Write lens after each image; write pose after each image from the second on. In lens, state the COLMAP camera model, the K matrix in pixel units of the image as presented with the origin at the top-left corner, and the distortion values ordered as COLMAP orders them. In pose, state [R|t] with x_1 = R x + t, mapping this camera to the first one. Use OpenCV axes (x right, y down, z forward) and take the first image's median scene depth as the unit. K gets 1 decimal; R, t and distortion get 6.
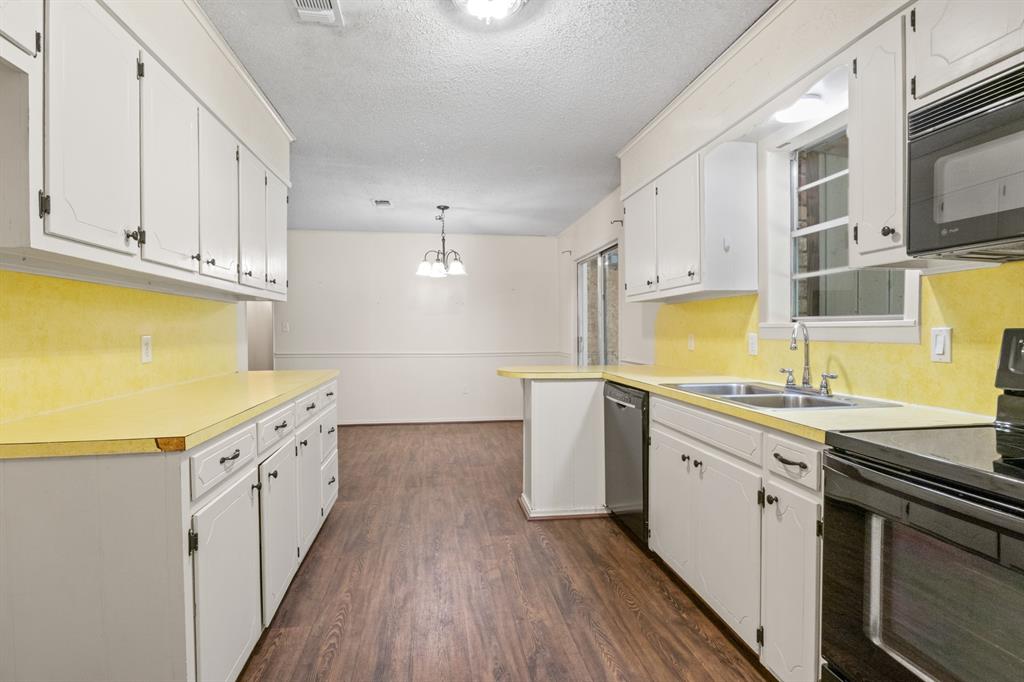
lens RADIAL K [[519.5, 0, 518.1], [0, 519.5, 336.9], [0, 0, 1]] dist [0.000258, -0.007425]
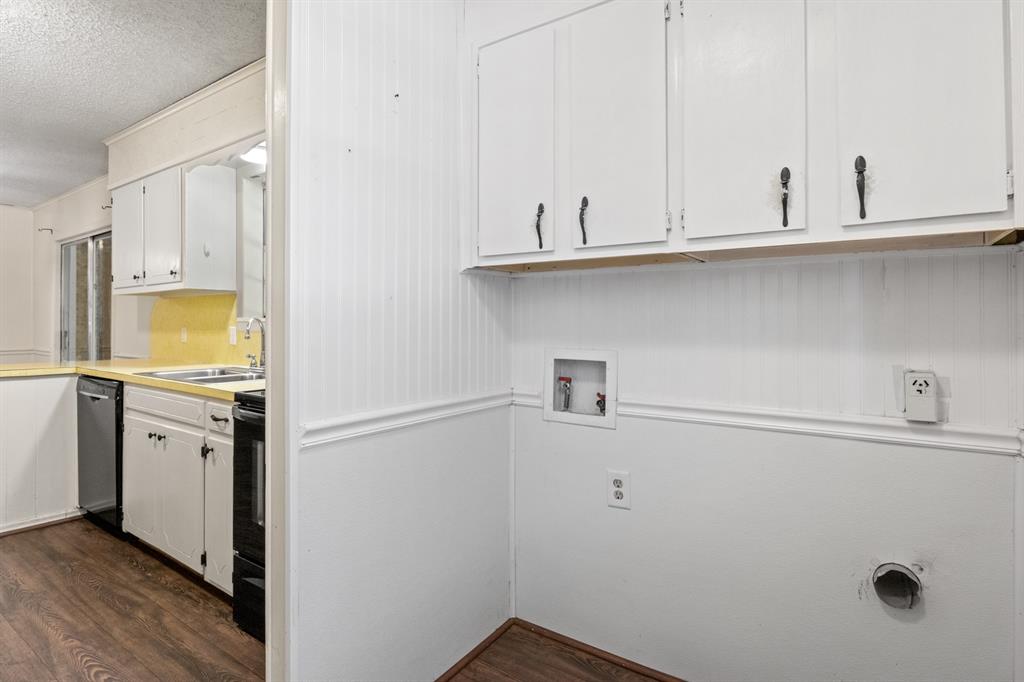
lens RADIAL K [[519.5, 0, 513.9], [0, 519.5, 320.4], [0, 0, 1]] dist [0.000258, -0.007425]
pose [[0.691353, 0.011823, 0.722421, 0.038987], [0.003464, 0.999800, -0.019677, 0.004984], [-0.722509, 0.016106, 0.691174, -0.307289]]
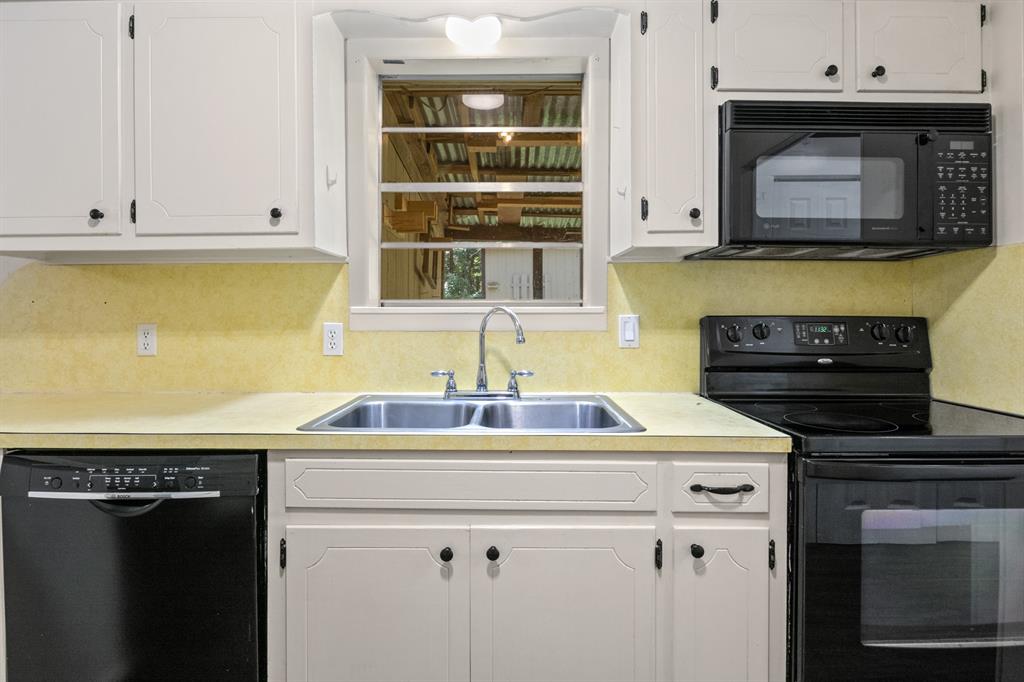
lens RADIAL K [[519.5, 0, 519.6], [0, 519.5, 313.0], [0, 0, 1]] dist [0.000258, -0.007425]
pose [[0.164869, 0.005227, 0.986302, -0.169310], [0.013221, 0.999884, -0.007509, -0.010984], [-0.986227, 0.014278, 0.164781, 0.697262]]
